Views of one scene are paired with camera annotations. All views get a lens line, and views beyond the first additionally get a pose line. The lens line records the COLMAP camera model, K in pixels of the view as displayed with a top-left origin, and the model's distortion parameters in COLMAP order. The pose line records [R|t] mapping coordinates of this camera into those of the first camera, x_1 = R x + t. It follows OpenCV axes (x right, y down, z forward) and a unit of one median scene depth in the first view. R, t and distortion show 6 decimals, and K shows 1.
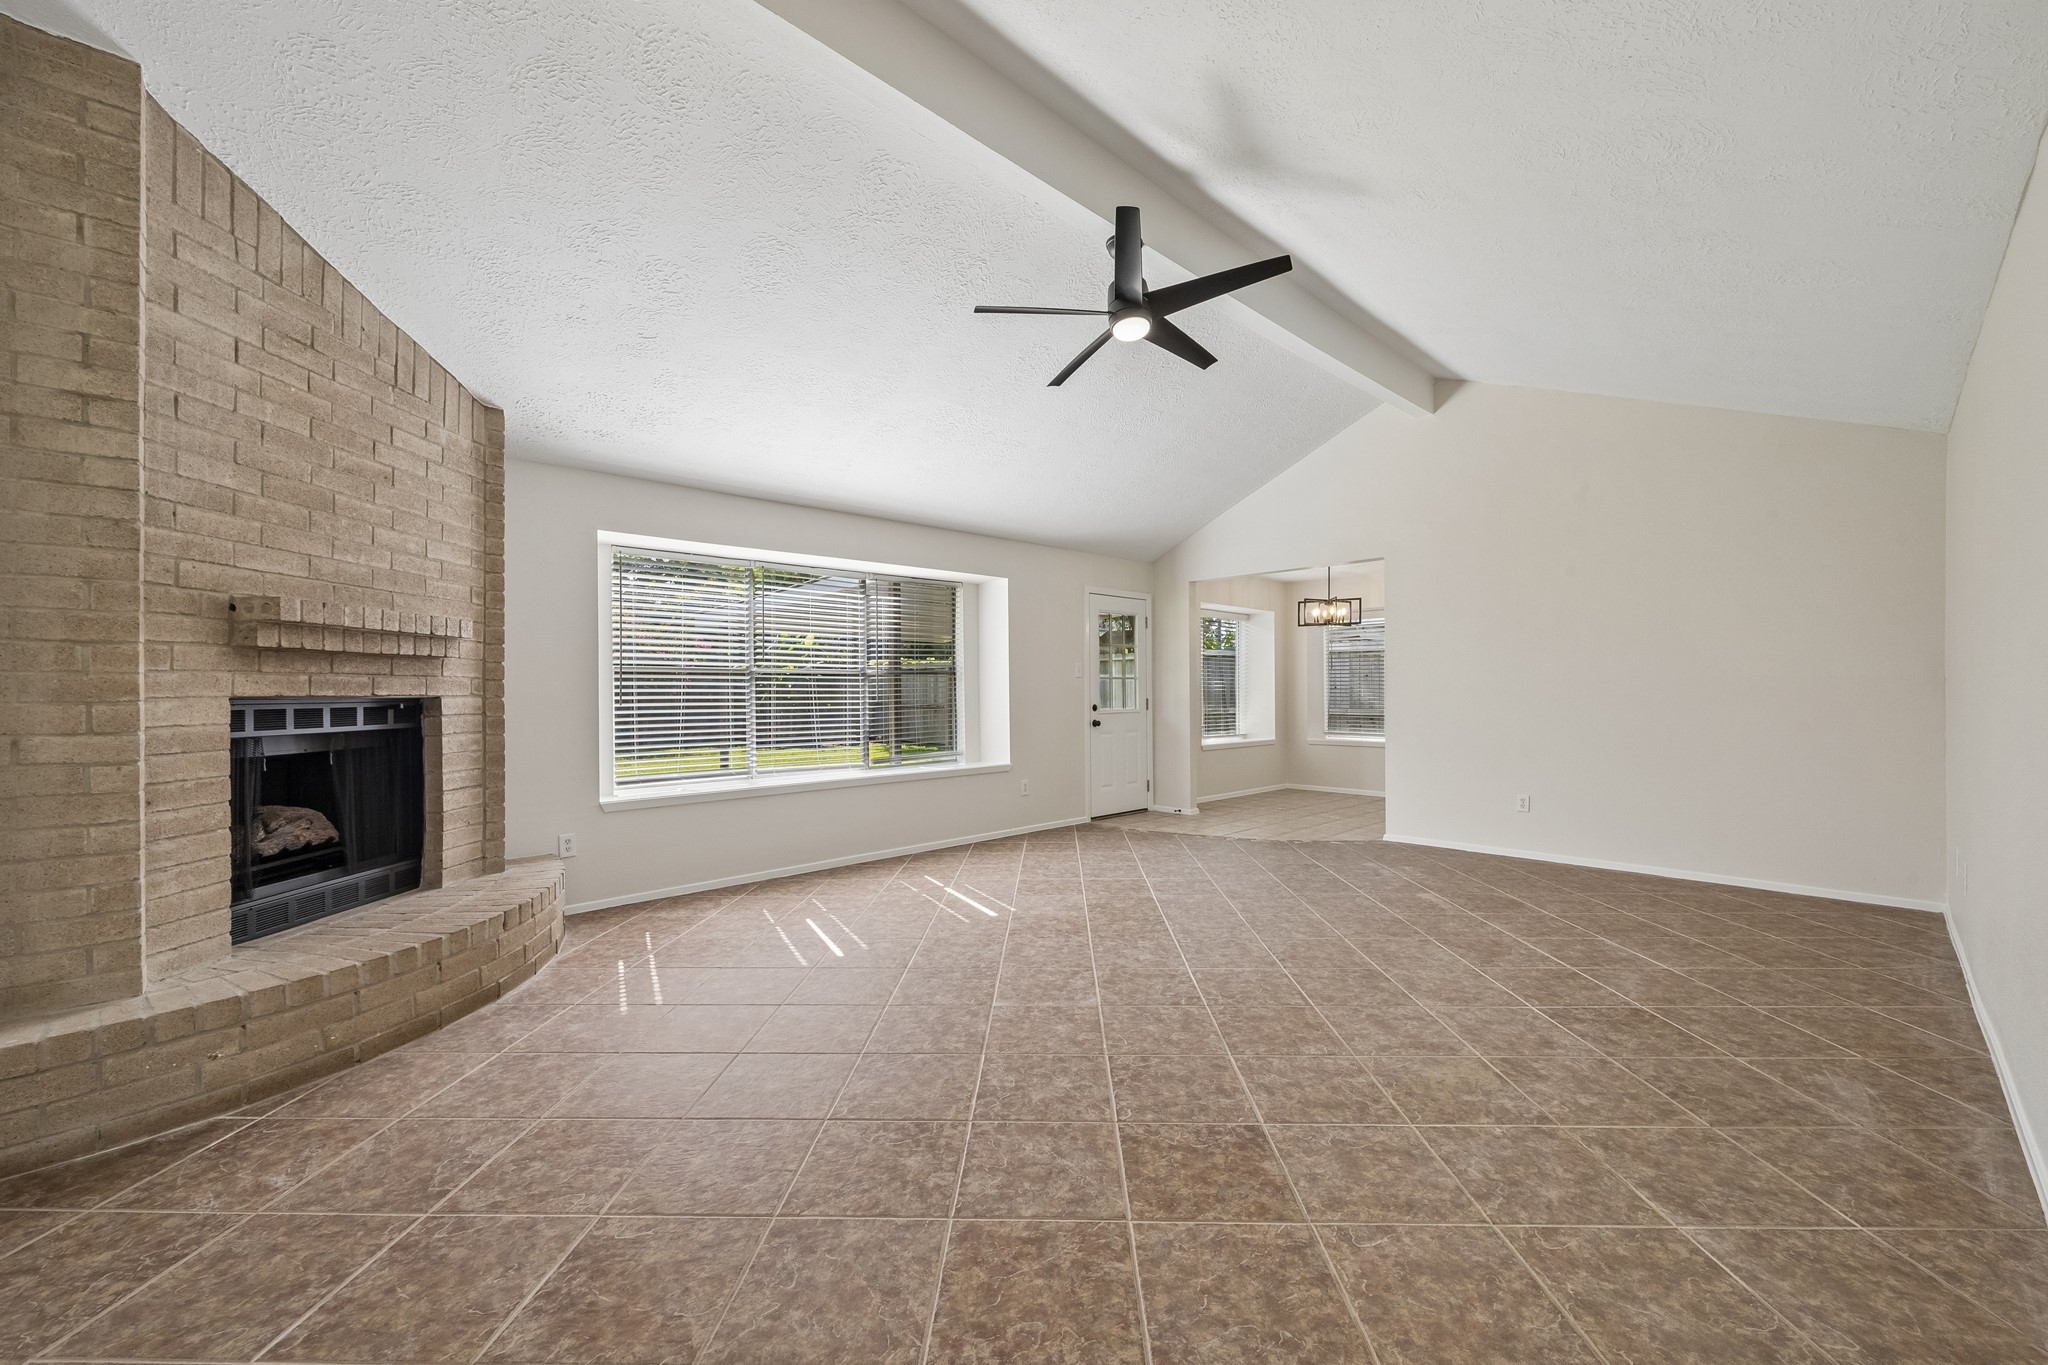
lens RADIAL K [[780.5, 0, 1039.1], [0, 780.5, 691.2], [0, 0, 1]] dist [-0.000367, -0.000845]
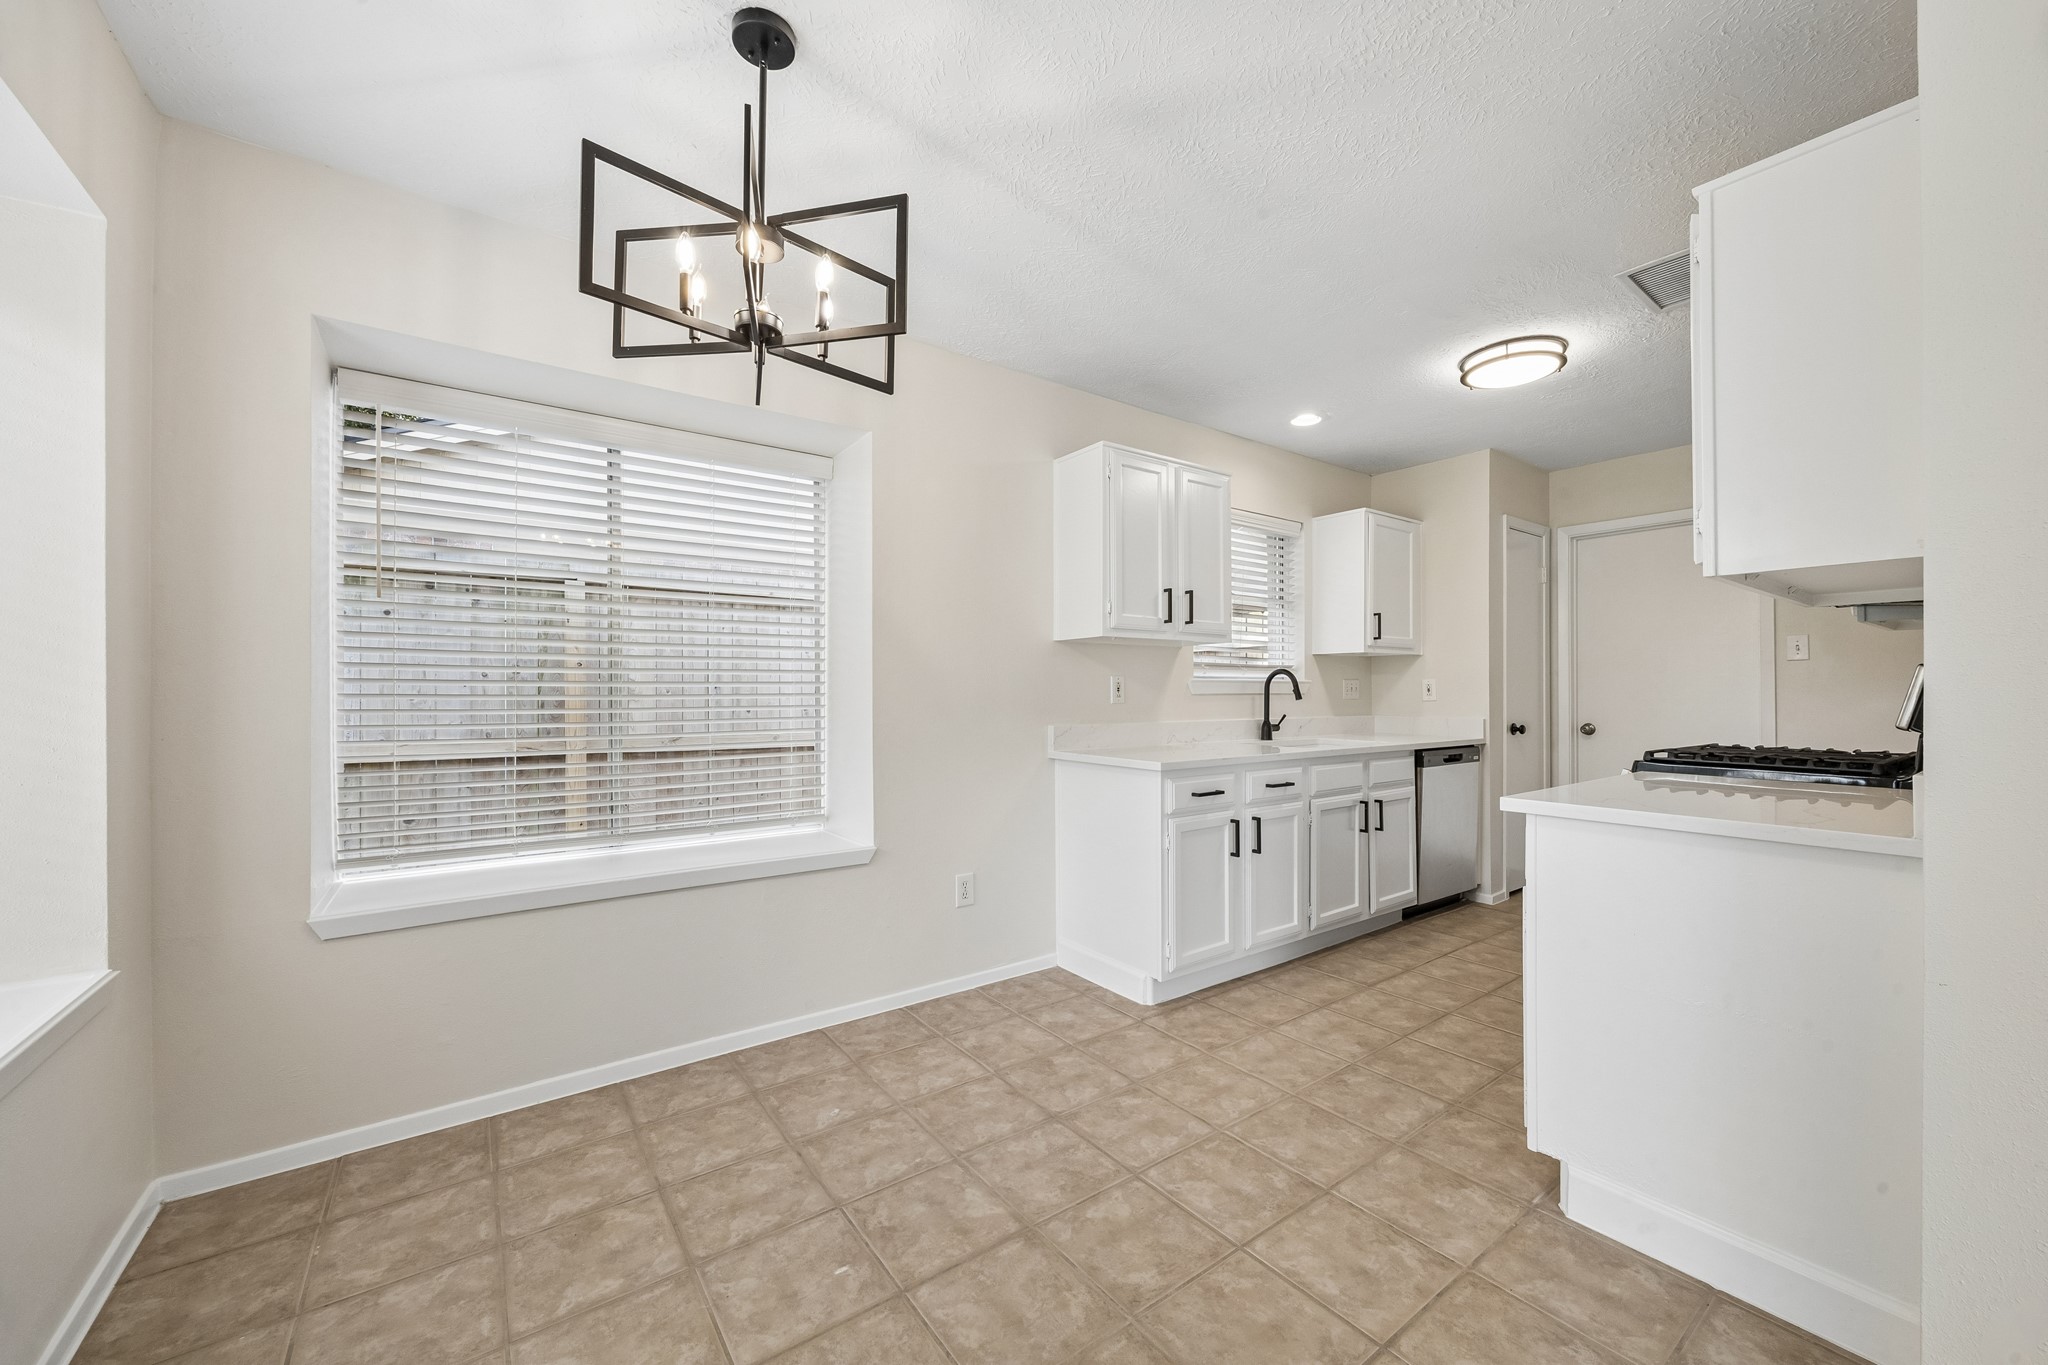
lens RADIAL K [[780.5, 0, 1036.4], [0, 780.5, 685.5], [0, 0, 1]] dist [-0.000367, -0.000845]
pose [[0.119452, 0.010205, 0.992788, 0.473018], [-0.002854, 0.999947, -0.009936, 0.003213], [-0.992836, -0.001647, 0.119475, 2.296841]]
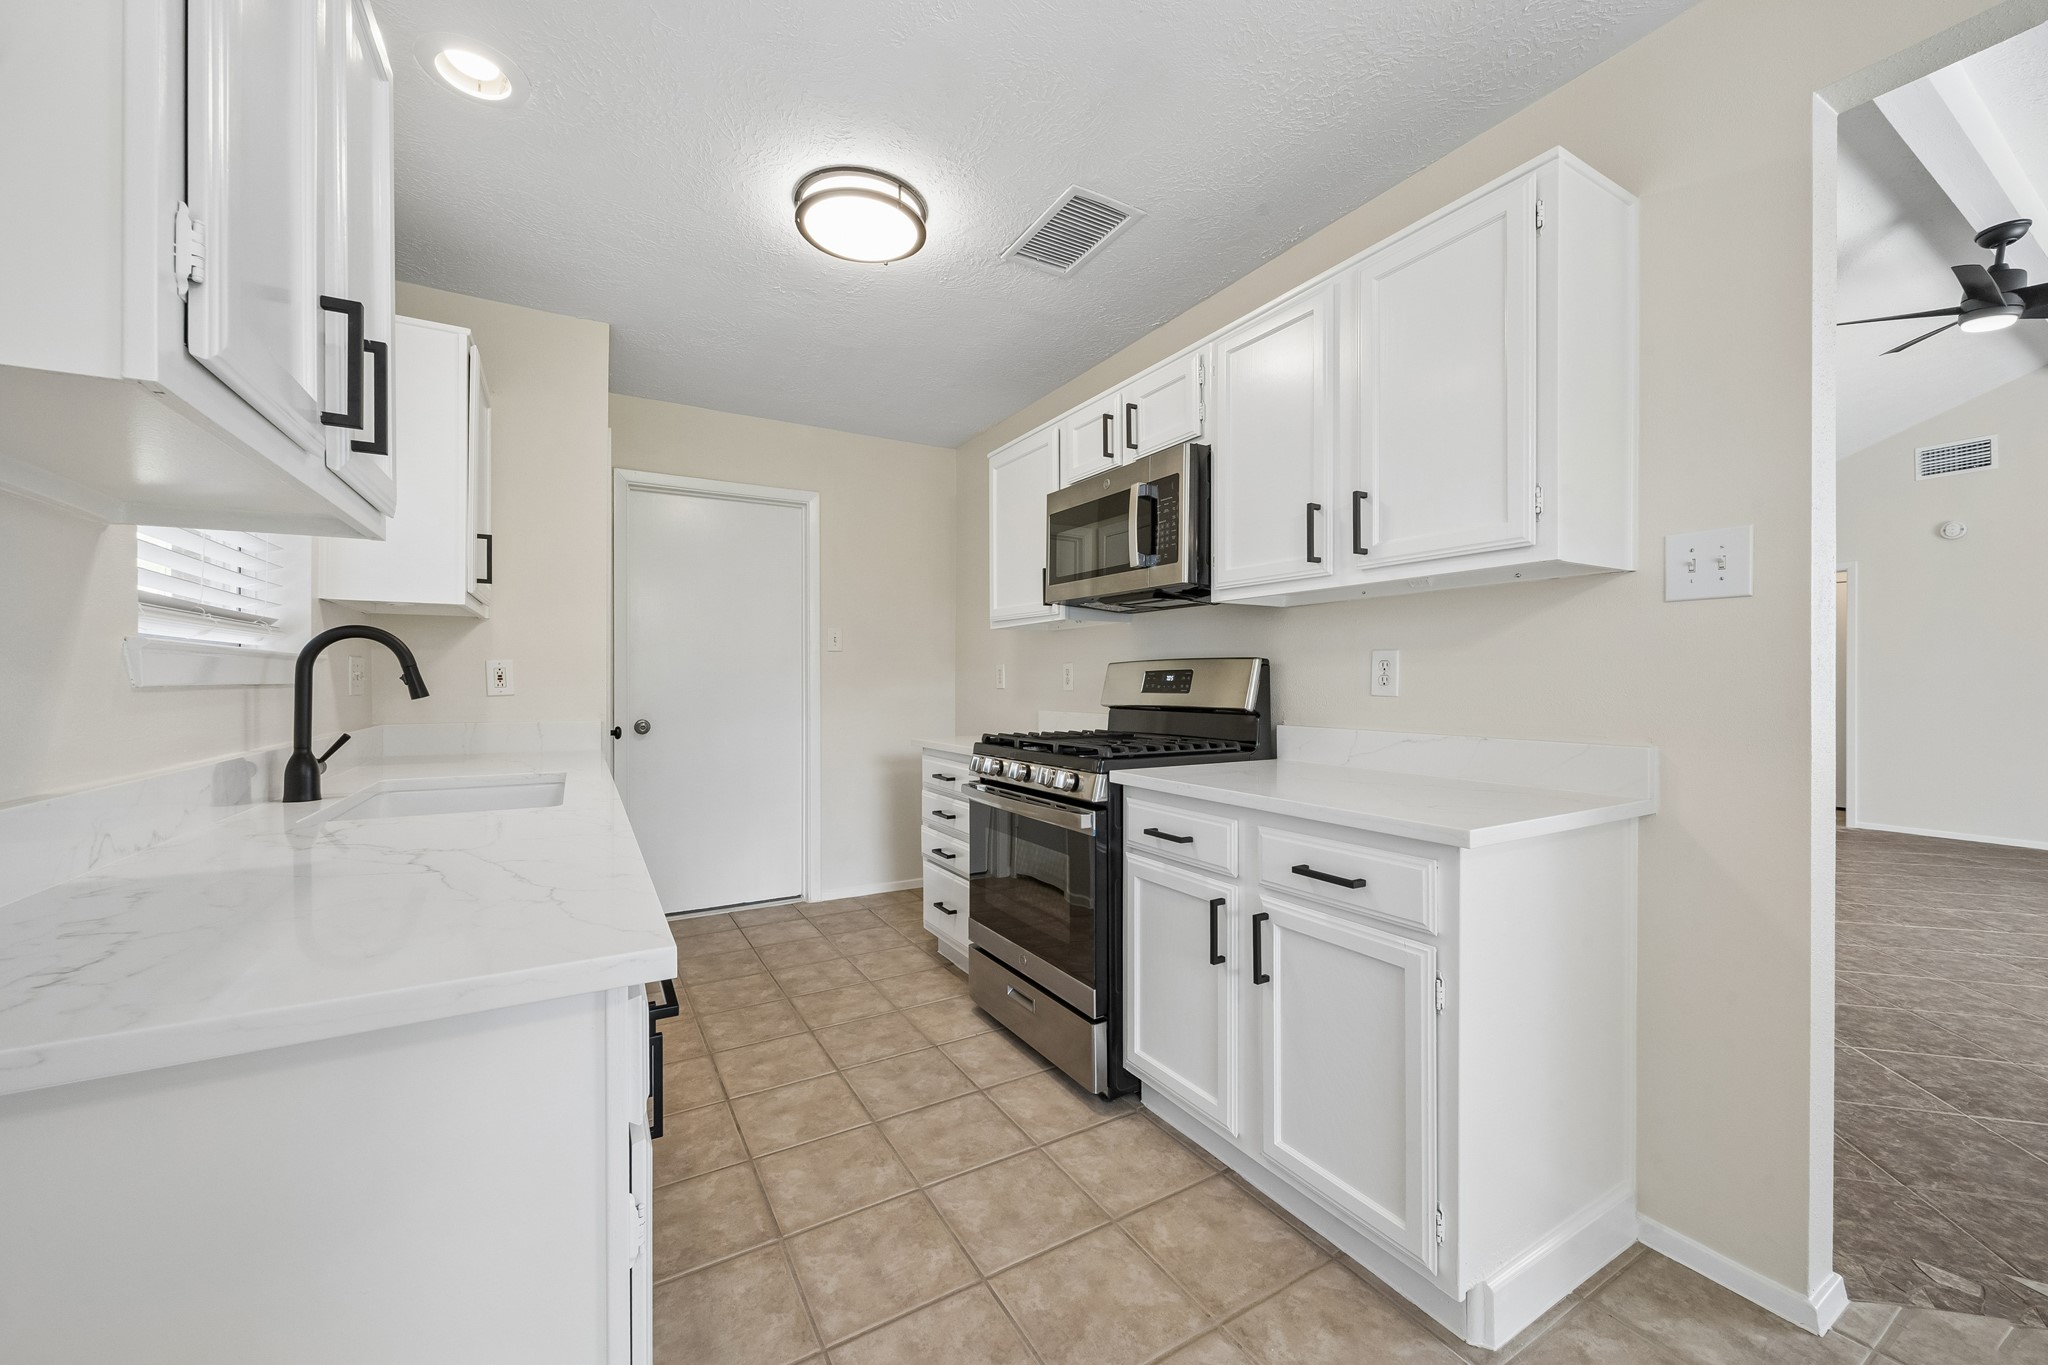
lens RADIAL K [[780.5, 0, 1031.2], [0, 780.5, 680.6], [0, 0, 1]] dist [-0.000367, -0.000845]
pose [[-0.974772, 0.004081, 0.223164, 1.205090], [0.003445, 0.999989, -0.003239, 0.002796], [-0.223174, -0.002388, -0.974776, 2.464438]]
